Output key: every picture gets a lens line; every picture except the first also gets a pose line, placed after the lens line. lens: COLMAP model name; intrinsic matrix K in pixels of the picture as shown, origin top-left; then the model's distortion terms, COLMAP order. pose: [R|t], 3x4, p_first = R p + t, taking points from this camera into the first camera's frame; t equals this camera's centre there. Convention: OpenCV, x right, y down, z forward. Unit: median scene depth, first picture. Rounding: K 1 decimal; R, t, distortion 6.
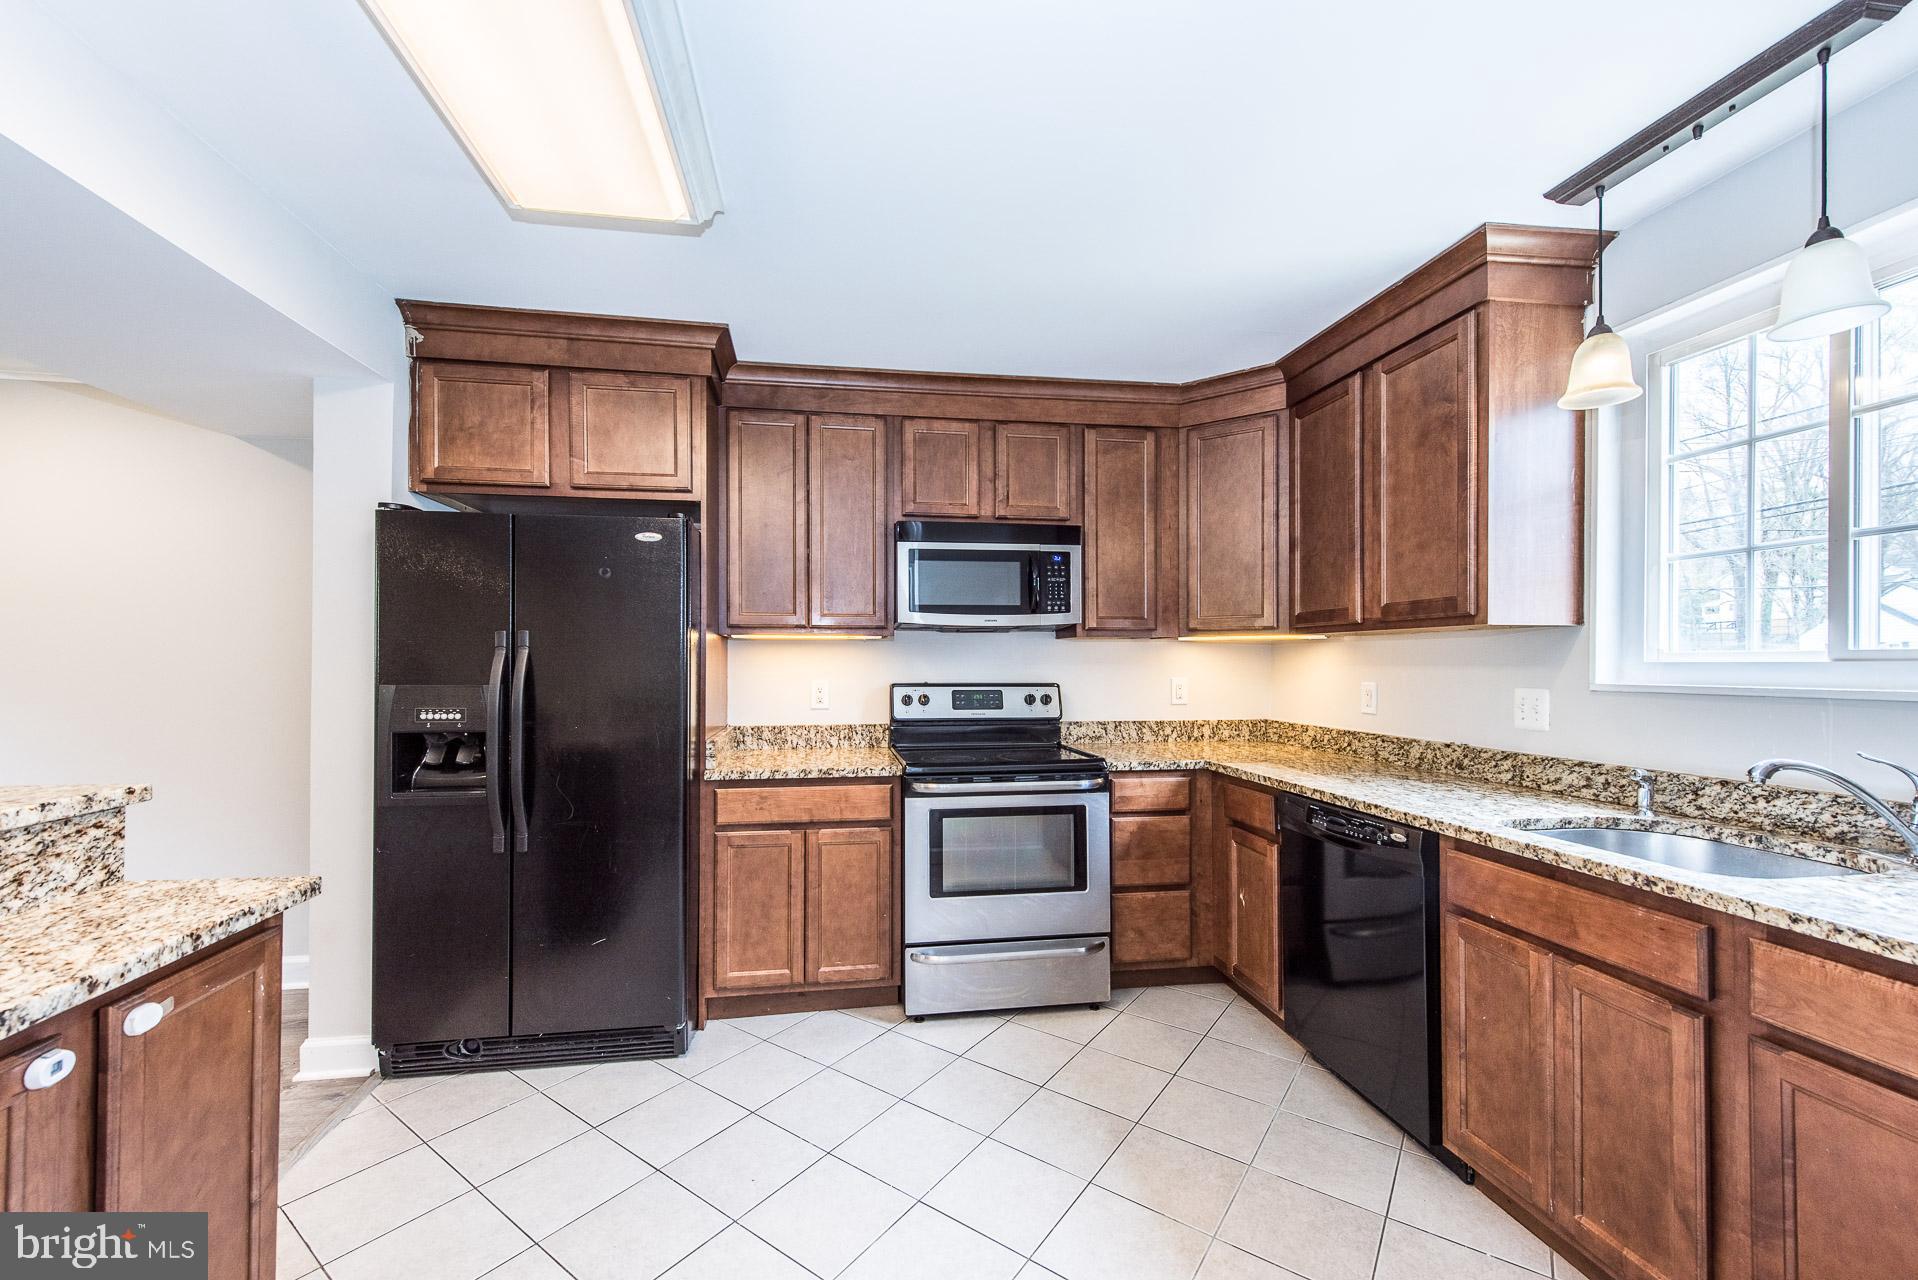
lens RADIAL K [[753.8, 0, 950.4], [0, 753.8, 658.2], [0, 0, 1]] dist [0.003526, -0.000352]
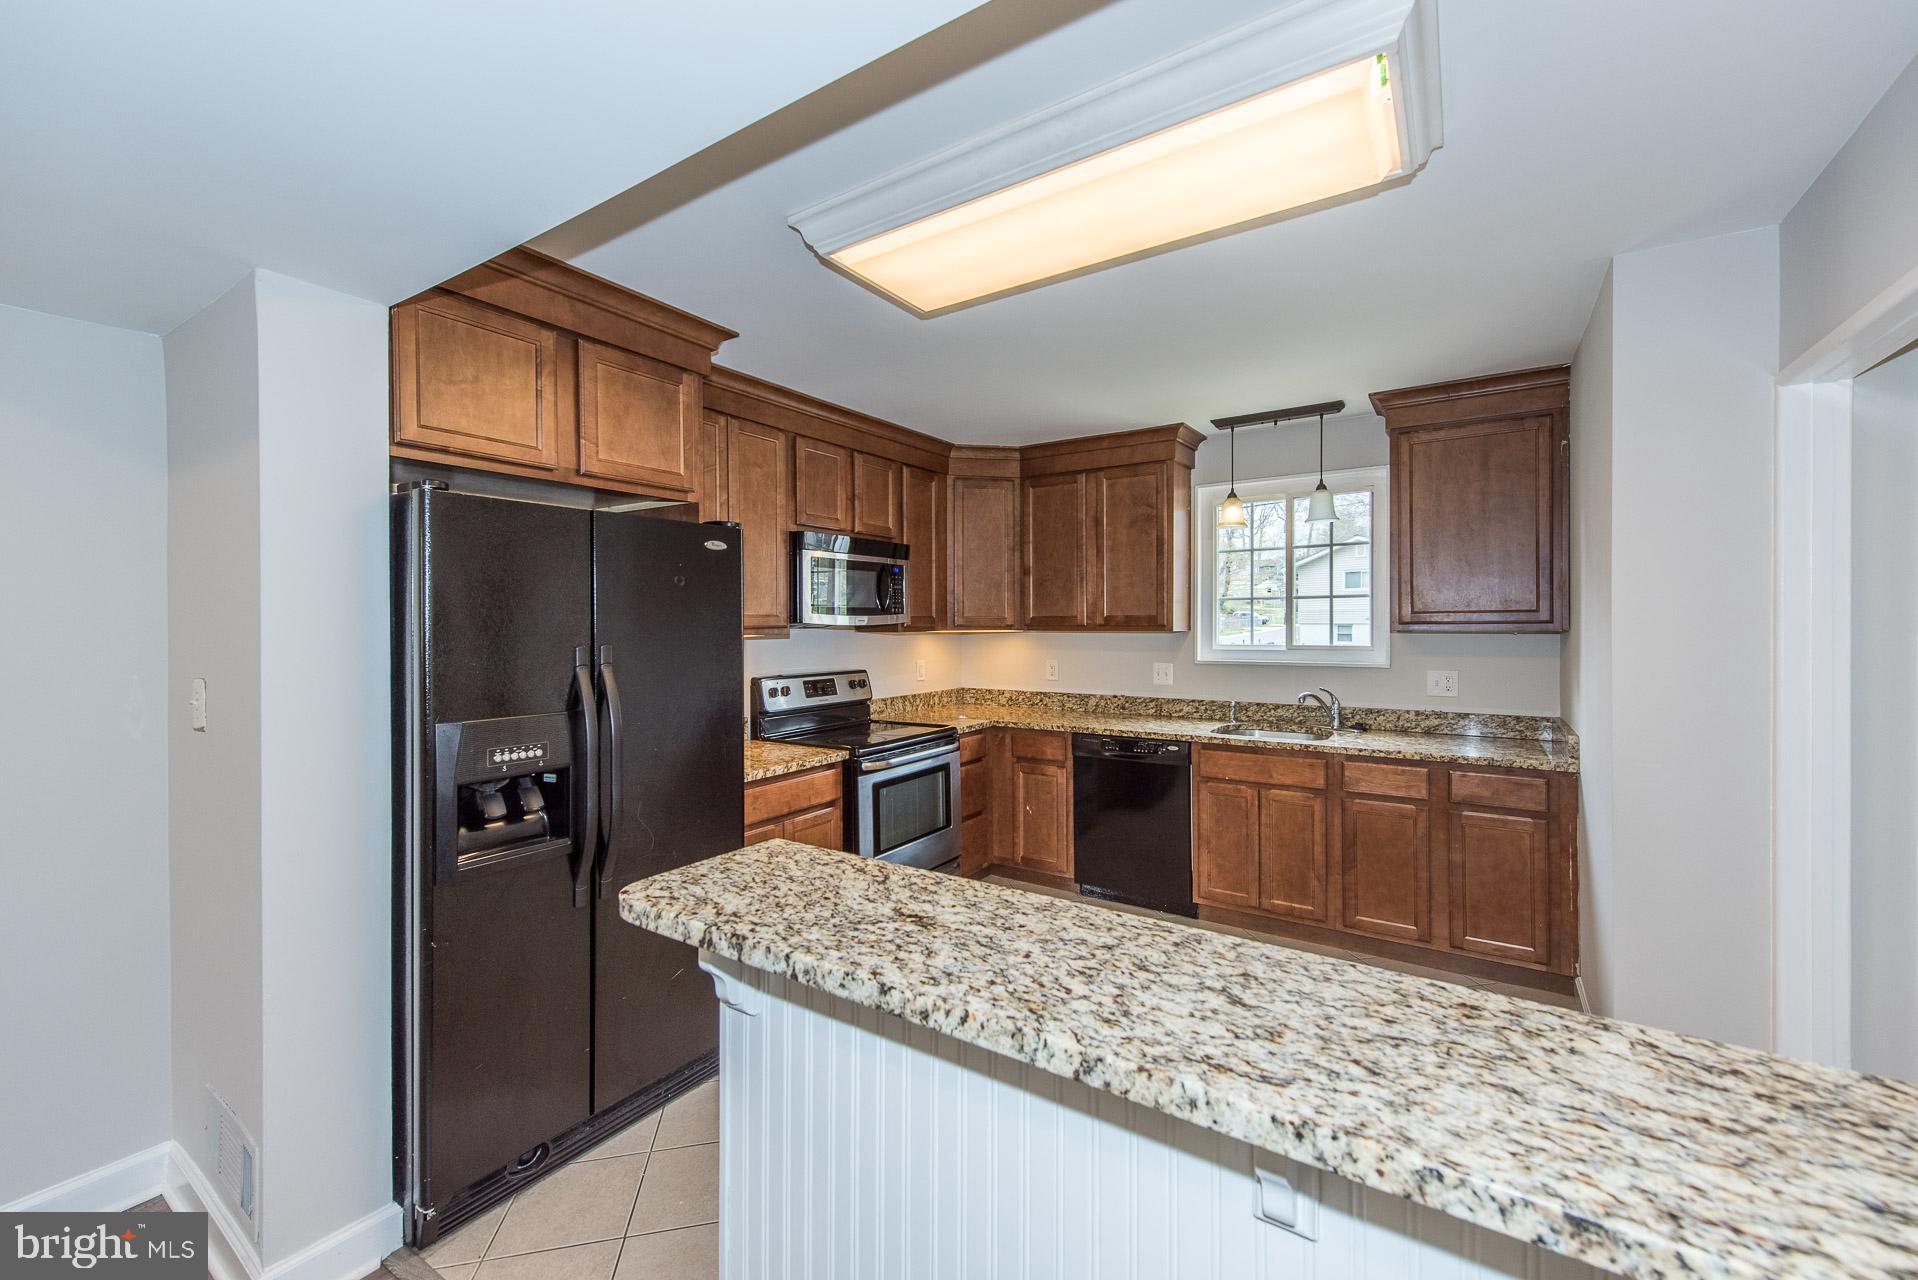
lens RADIAL K [[753.8, 0, 963.5], [0, 753.8, 623.7], [0, 0, 1]] dist [0.003526, -0.000352]
pose [[0.671430, -0.003526, 0.741059, -0.807038], [0.001055, 0.999992, 0.003802, -0.055531], [-0.741067, -0.001771, 0.671429, 0.094819]]
